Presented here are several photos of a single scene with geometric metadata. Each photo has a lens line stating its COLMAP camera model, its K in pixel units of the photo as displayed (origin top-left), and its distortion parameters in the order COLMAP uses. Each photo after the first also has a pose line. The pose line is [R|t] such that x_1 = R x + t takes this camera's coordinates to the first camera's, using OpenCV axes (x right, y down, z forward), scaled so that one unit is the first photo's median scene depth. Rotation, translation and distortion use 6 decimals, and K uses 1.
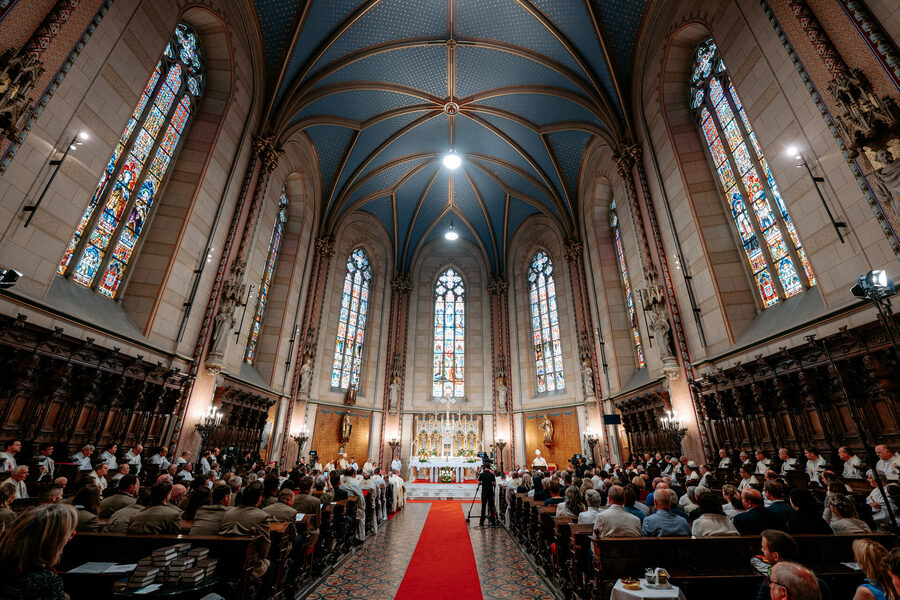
lens RADIAL K [[370.3, 0, 450.0], [0, 370.3, 300.0], [0, 0, 1]] dist [0.000115, 0.000002]
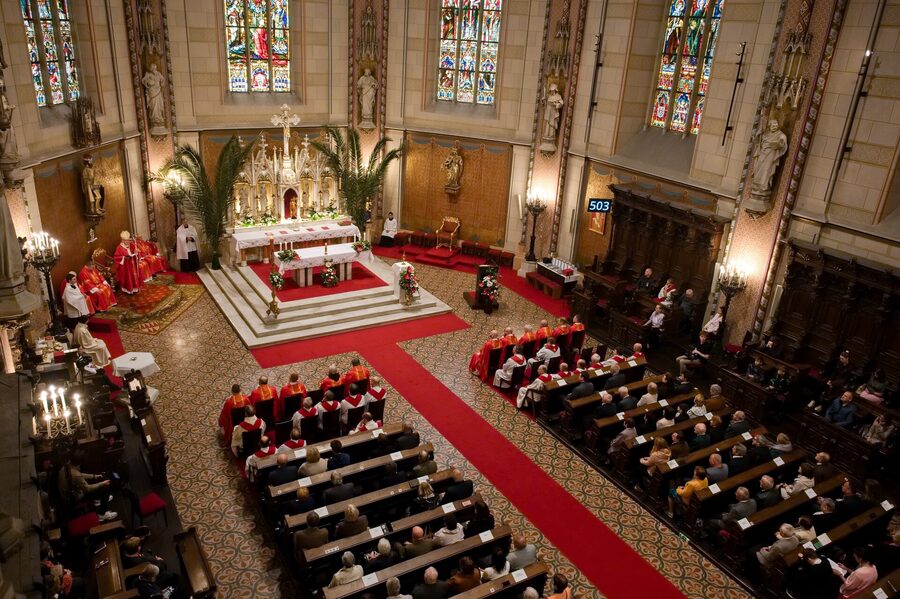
lens RADIAL K [[646.1, 0, 450.0], [0, 646.1, 299.5], [0, 0, 1]] dist [-0.000524, 0.001035]
pose [[0.883374, -0.134806, 0.448863, -0.232335], [-0.211088, 0.740655, 0.637865, -0.160166], [-0.418441, -0.658223, 0.625819, 0.170014]]
